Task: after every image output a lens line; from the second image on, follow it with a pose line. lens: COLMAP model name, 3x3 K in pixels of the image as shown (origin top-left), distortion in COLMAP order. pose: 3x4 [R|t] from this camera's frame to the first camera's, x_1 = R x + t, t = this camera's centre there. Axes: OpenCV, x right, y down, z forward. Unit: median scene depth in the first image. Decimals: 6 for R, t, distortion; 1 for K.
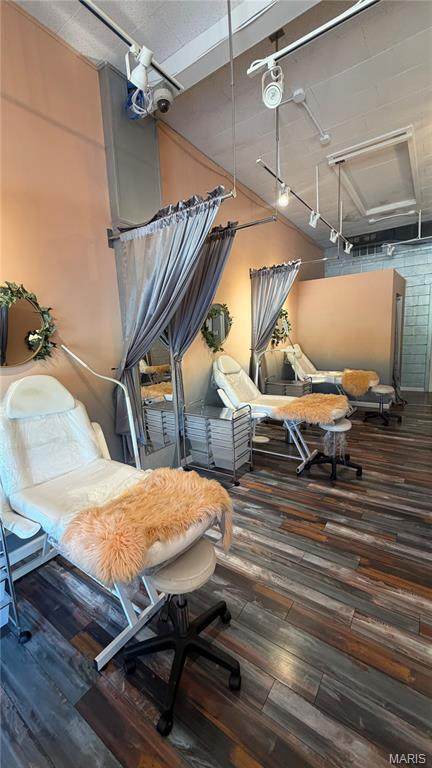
lens RADIAL K [[304.7, 0, 216.0], [0, 304.7, 384.0], [0, 0, 1]] dist [-0.000709, -0.000047]
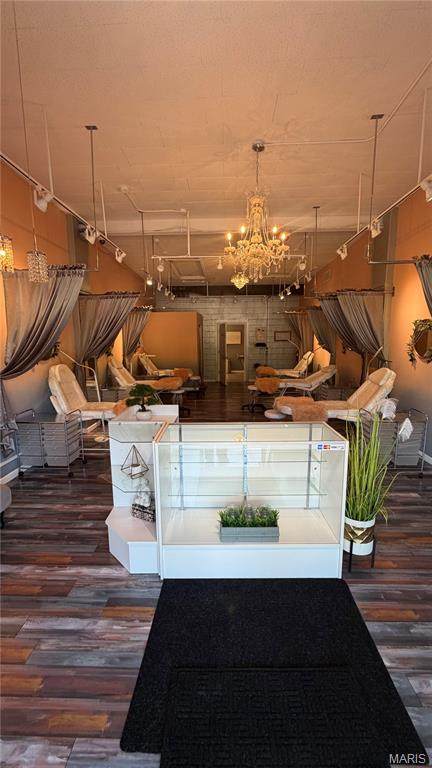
lens RADIAL K [[304.7, 0, 216.0], [0, 304.7, 384.0], [0, 0, 1]] dist [-0.000709, -0.000047]
pose [[0.832753, -0.041030, 0.552123, -0.318895], [0.058523, 0.998187, -0.014091, 0.078021], [-0.550544, 0.044046, 0.833644, -0.523740]]
